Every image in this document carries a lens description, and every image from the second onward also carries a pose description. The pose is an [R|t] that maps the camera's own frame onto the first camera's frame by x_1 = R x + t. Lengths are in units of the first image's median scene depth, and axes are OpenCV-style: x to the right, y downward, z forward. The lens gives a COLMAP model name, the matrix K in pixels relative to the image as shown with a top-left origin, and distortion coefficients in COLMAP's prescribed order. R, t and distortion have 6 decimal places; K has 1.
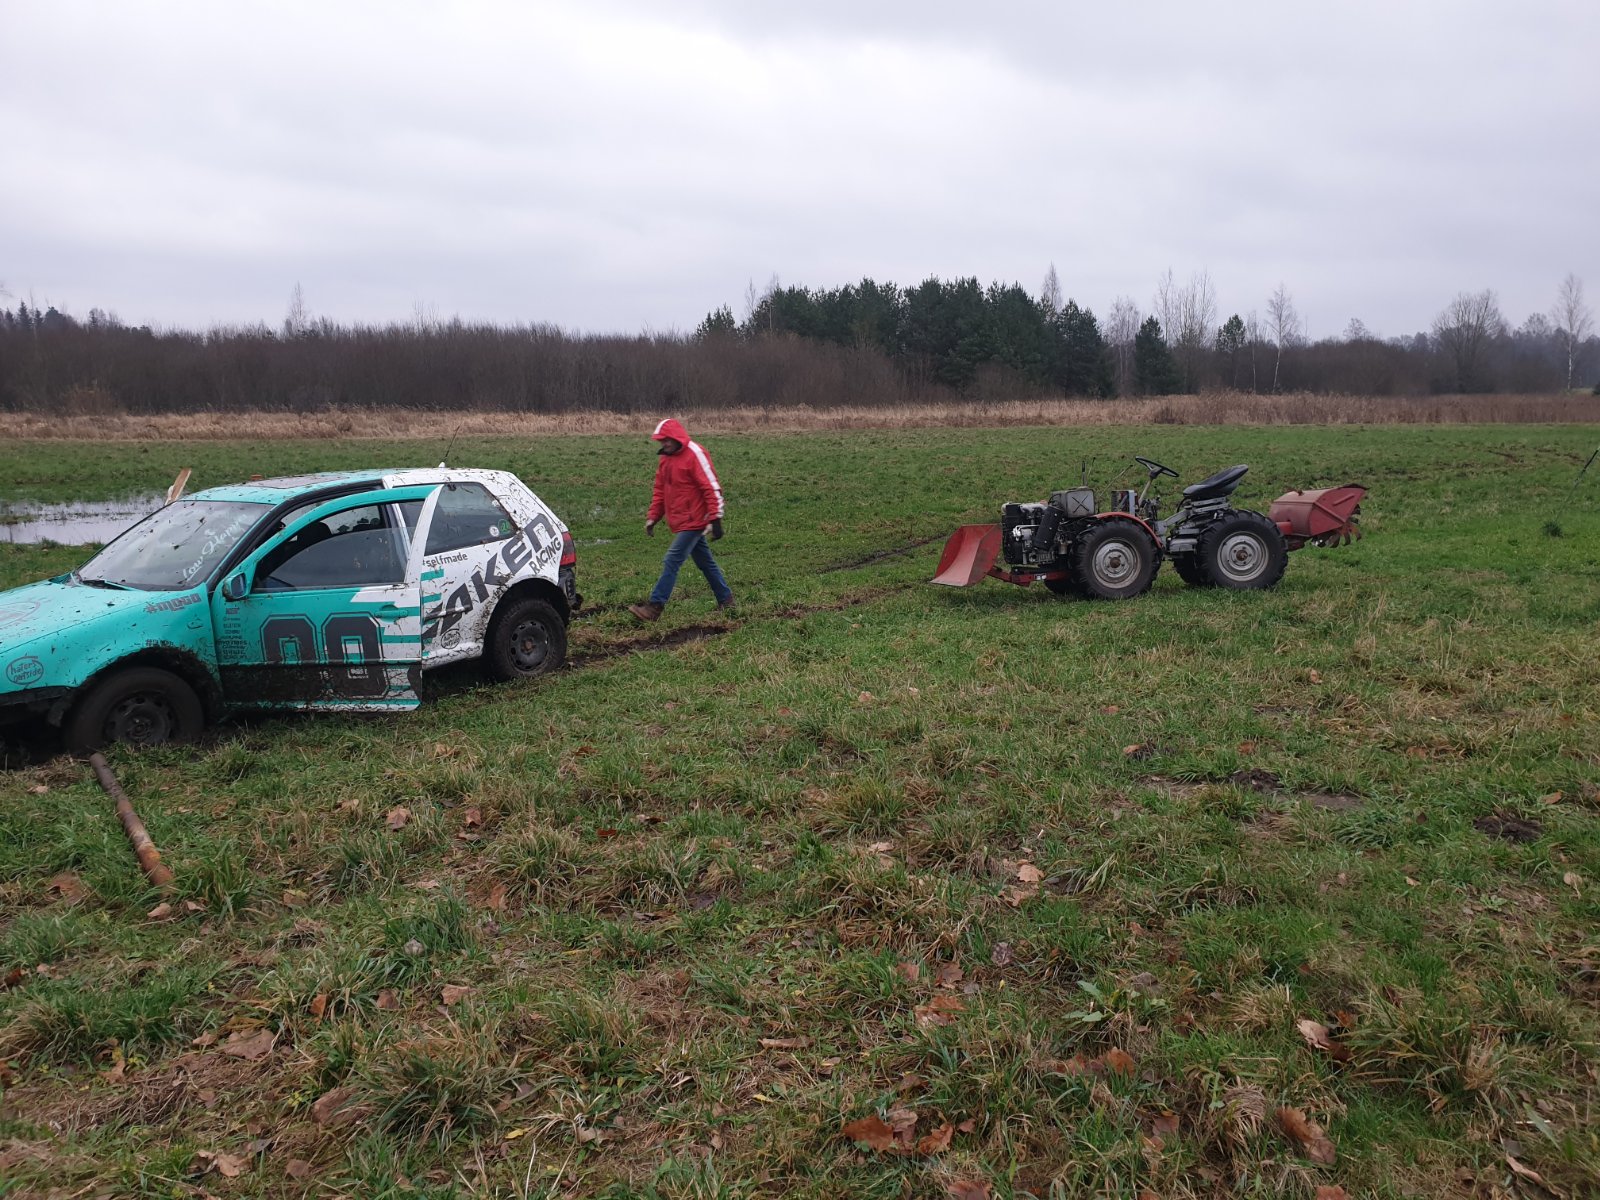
lens RADIAL K [[1205.4, 0, 805.8], [0, 1205.4, 631.9], [0, 0, 1]] dist [-0.002790, -0.065930]
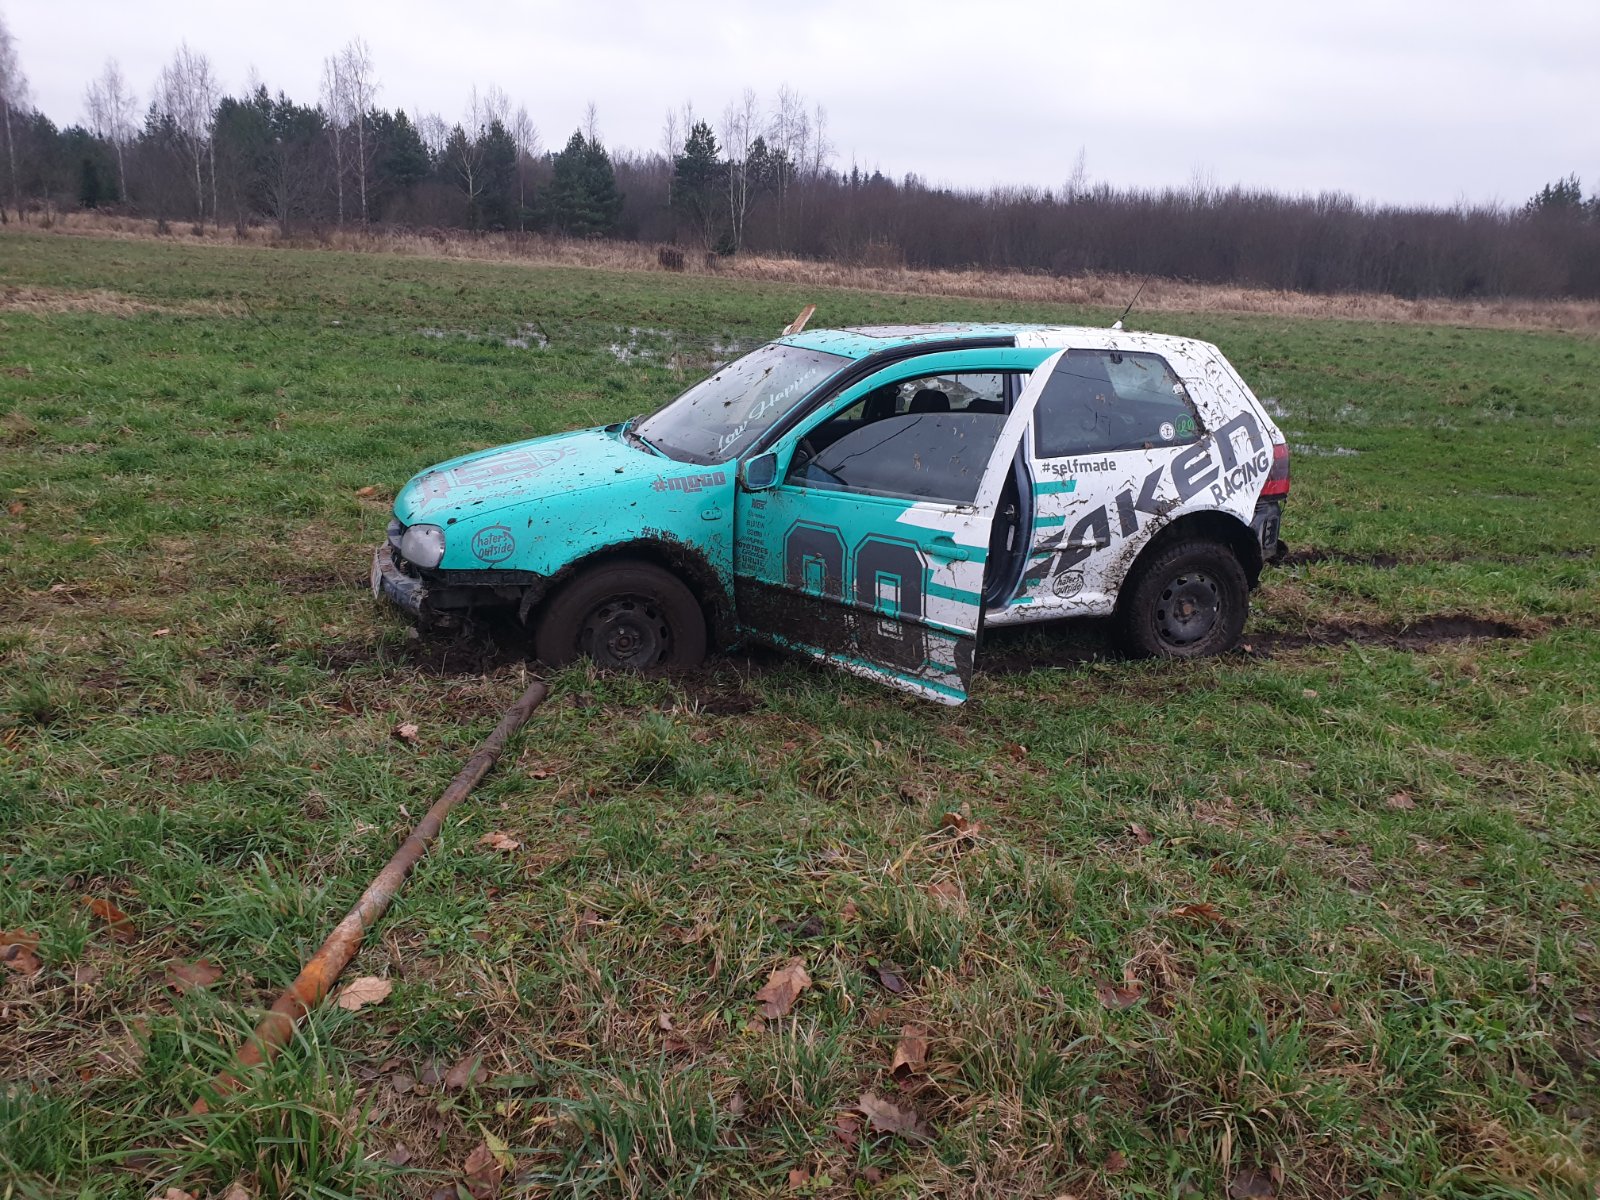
lens RADIAL K [[1205.4, 0, 805.8], [0, 1205.4, 631.9], [0, 0, 1]] dist [-0.002790, -0.065930]
pose [[0.824574, 0.206804, -0.526602, -0.053306], [-0.154017, 0.977696, 0.142790, -0.040715], [0.544387, -0.036635, 0.838034, 0.343875]]
